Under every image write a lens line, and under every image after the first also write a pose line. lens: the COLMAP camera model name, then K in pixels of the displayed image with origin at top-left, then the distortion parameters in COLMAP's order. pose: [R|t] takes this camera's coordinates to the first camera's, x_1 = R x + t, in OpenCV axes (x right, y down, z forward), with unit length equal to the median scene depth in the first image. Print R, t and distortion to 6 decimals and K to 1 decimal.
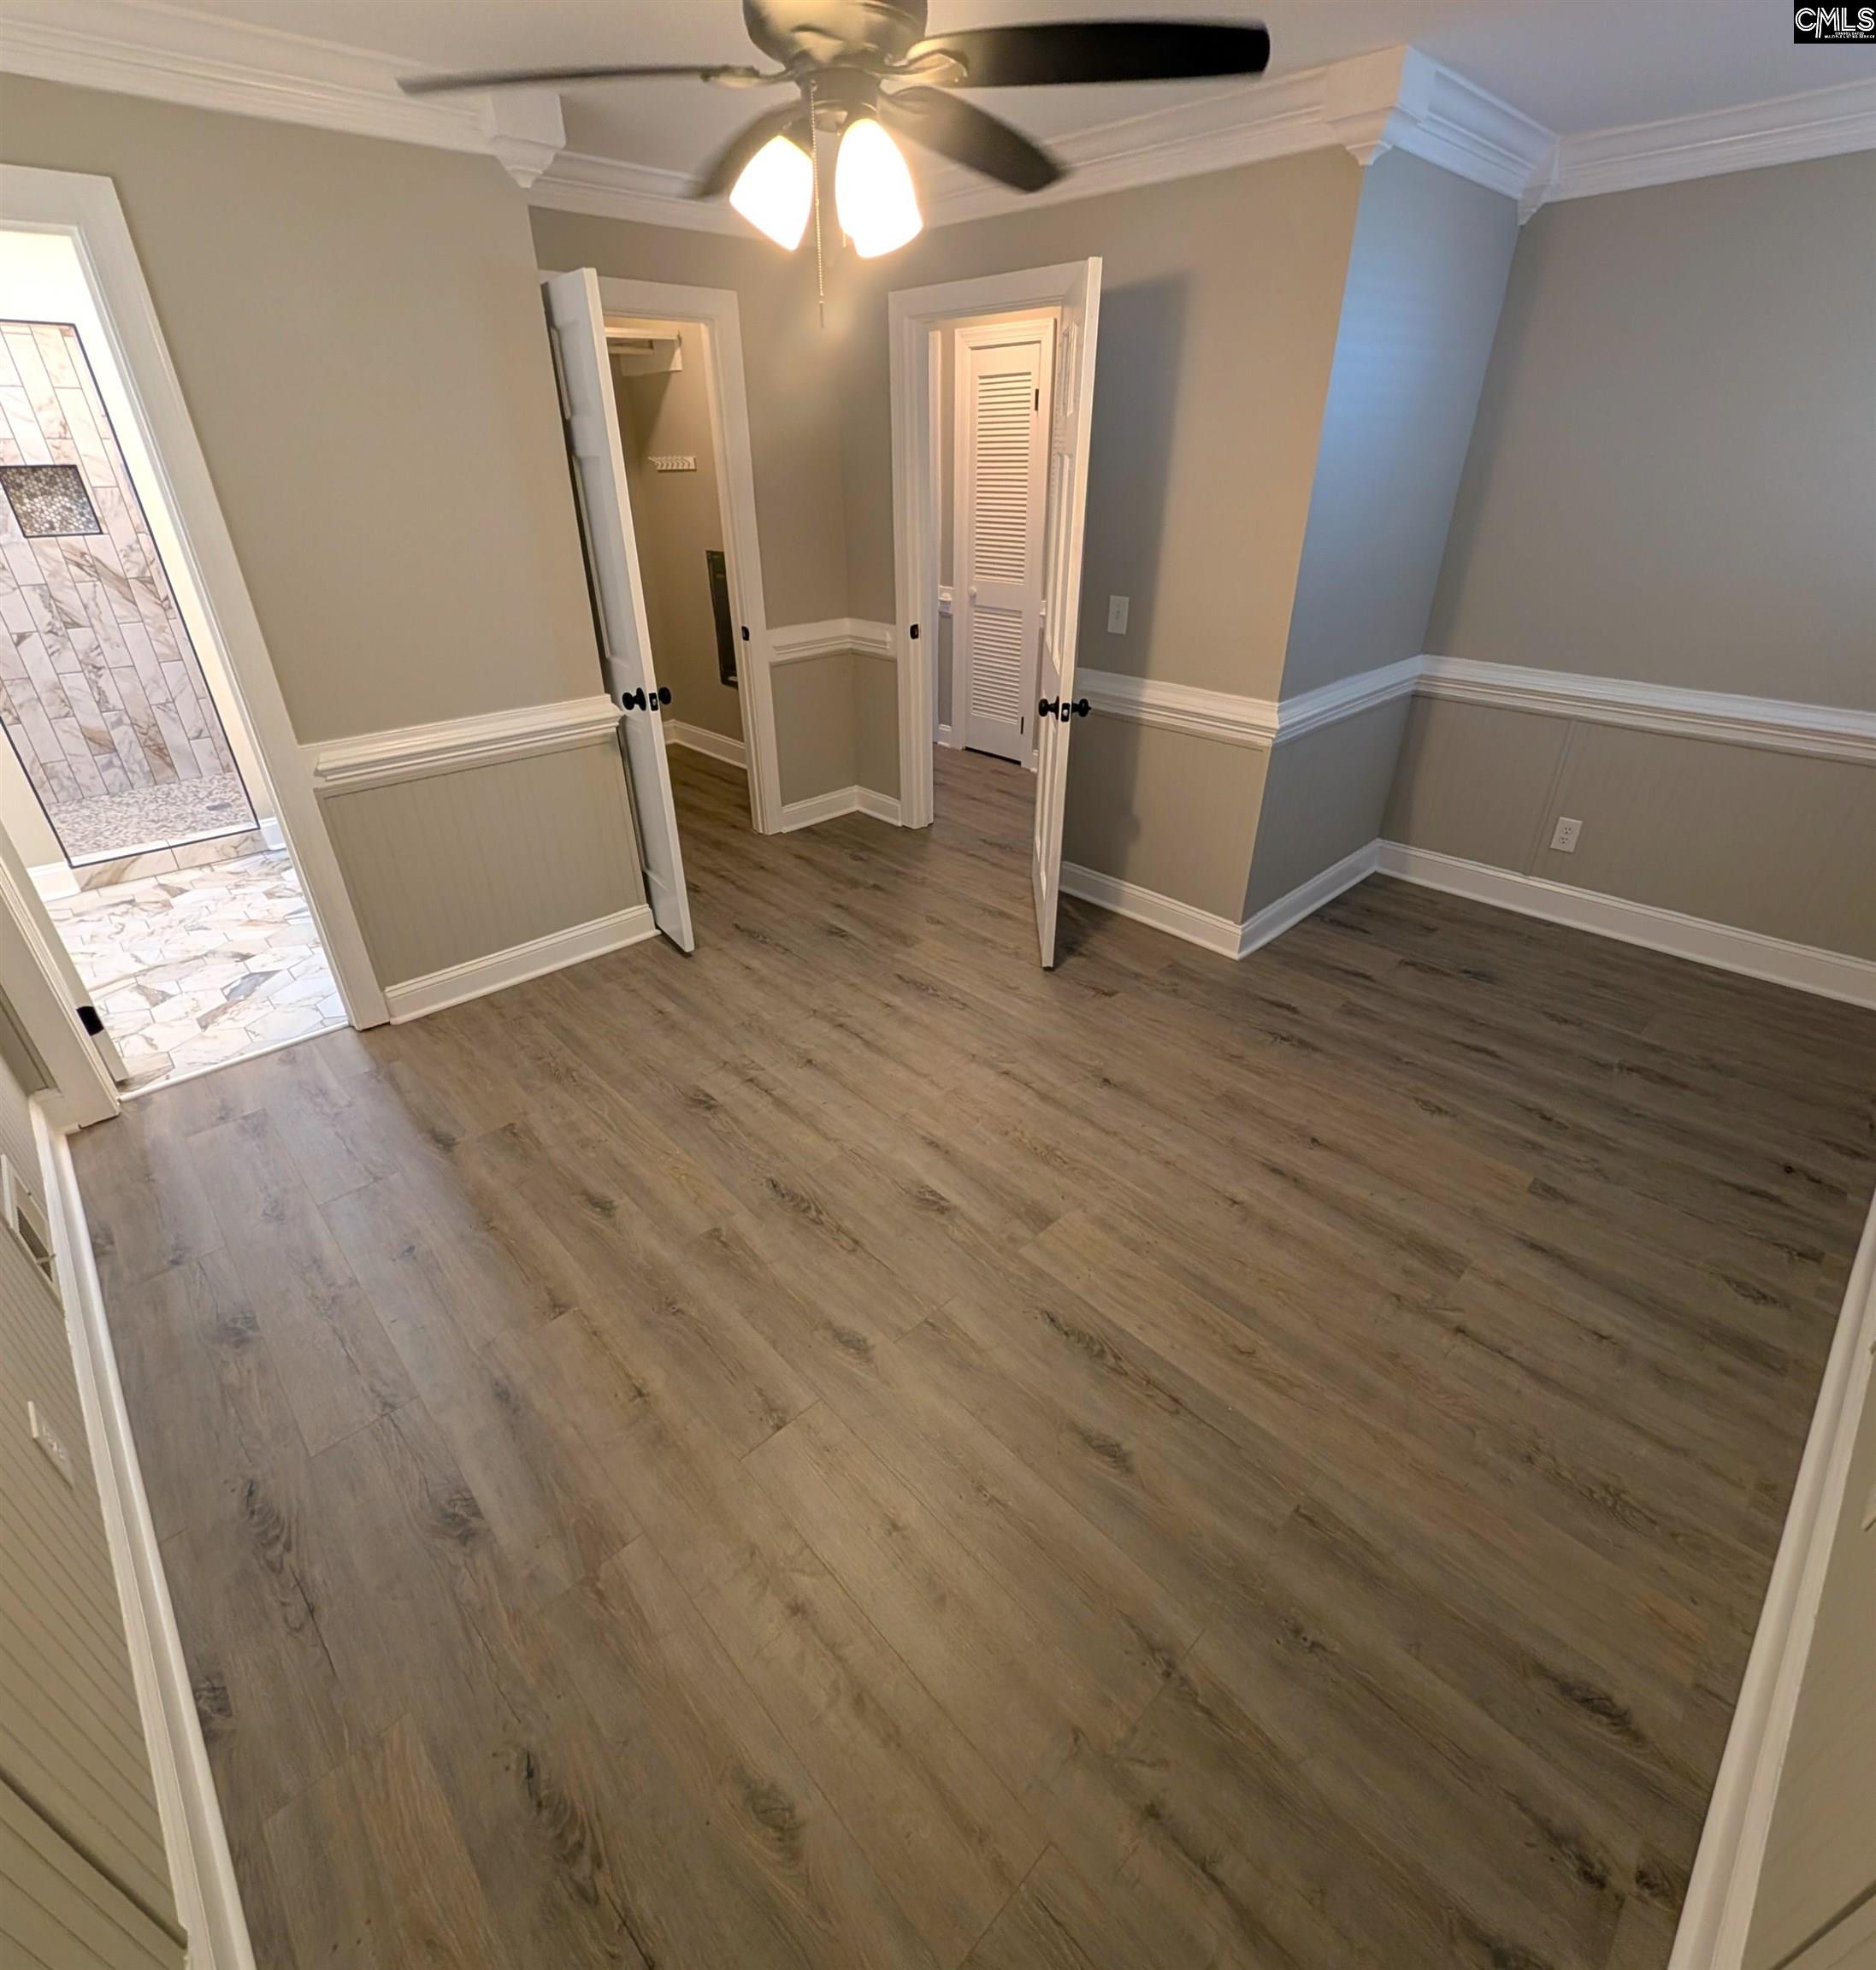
lens RADIAL K [[950.4, 0, 944.4], [0, 950.4, 978.8], [0, 0, 1]] dist [-0.002140, 0.000999]
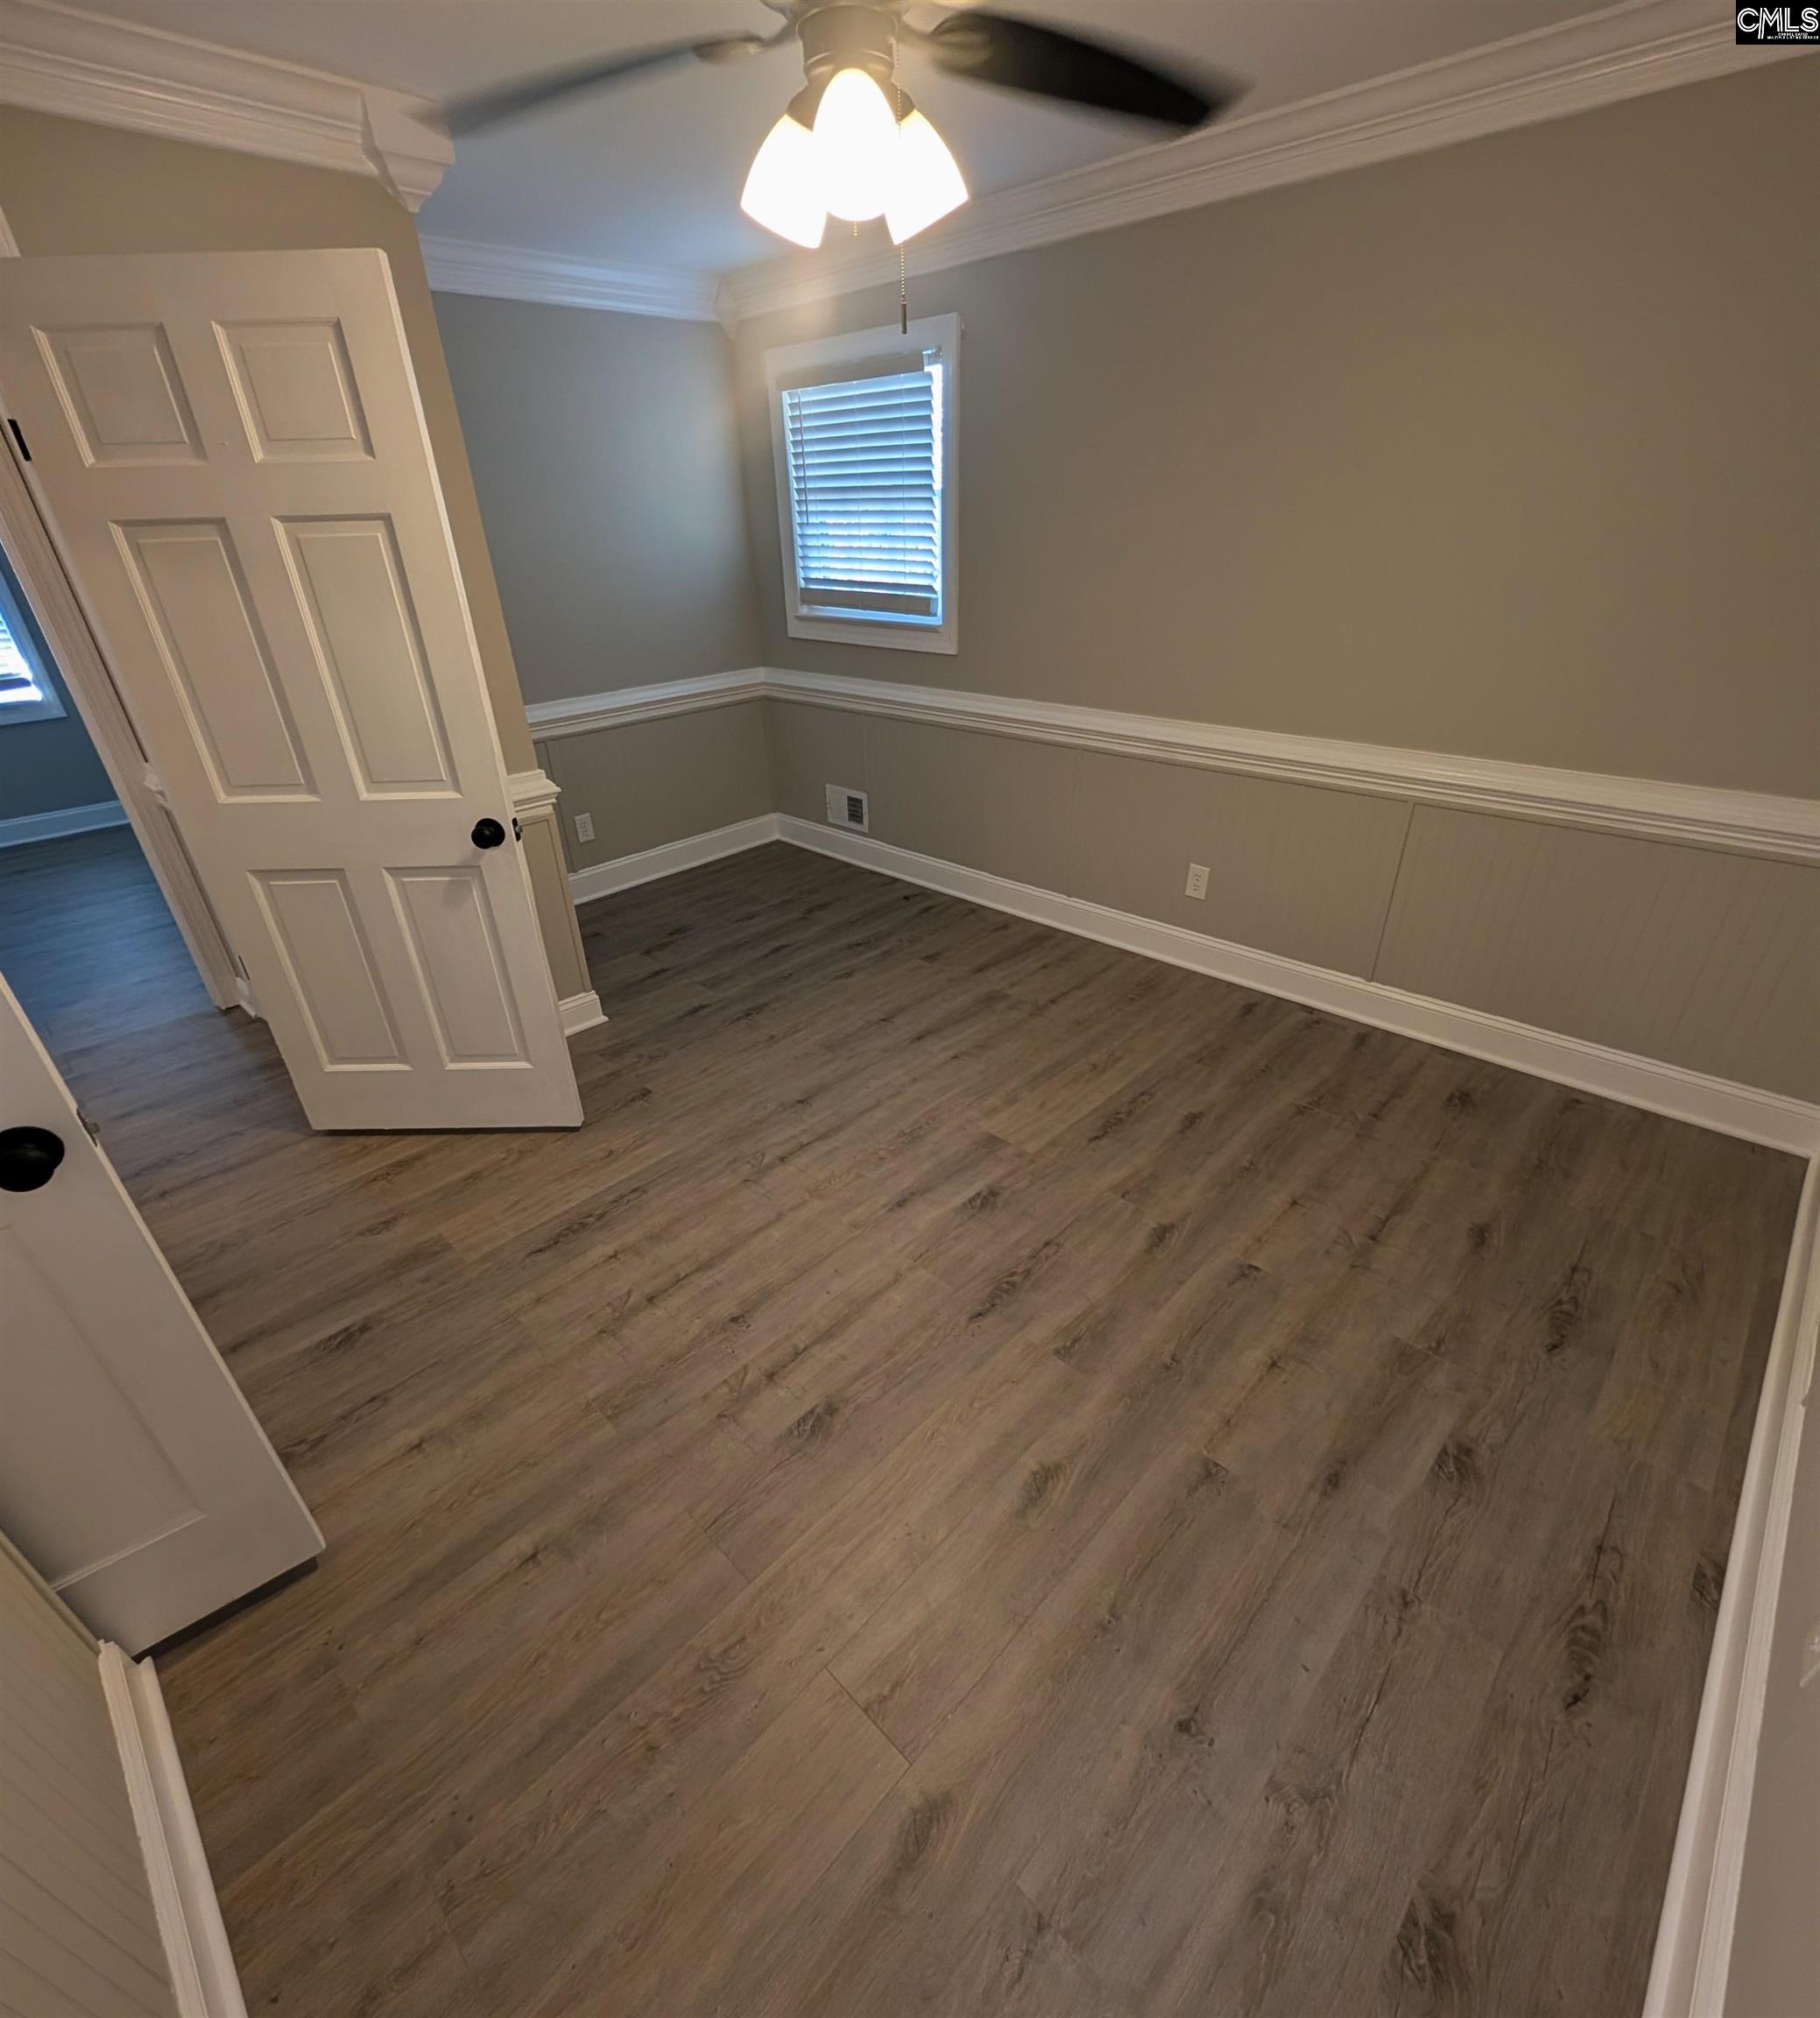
lens RADIAL K [[900.7, 0, 902.1], [0, 900.7, 999.8], [0, 0, 1]] dist [-0.000794, -0.000454]
pose [[-0.023485, -0.469832, 0.882443, -0.523381], [0.513110, 0.751891, 0.413979, -0.264663], [-0.858001, 0.462513, 0.223417, 0.484012]]
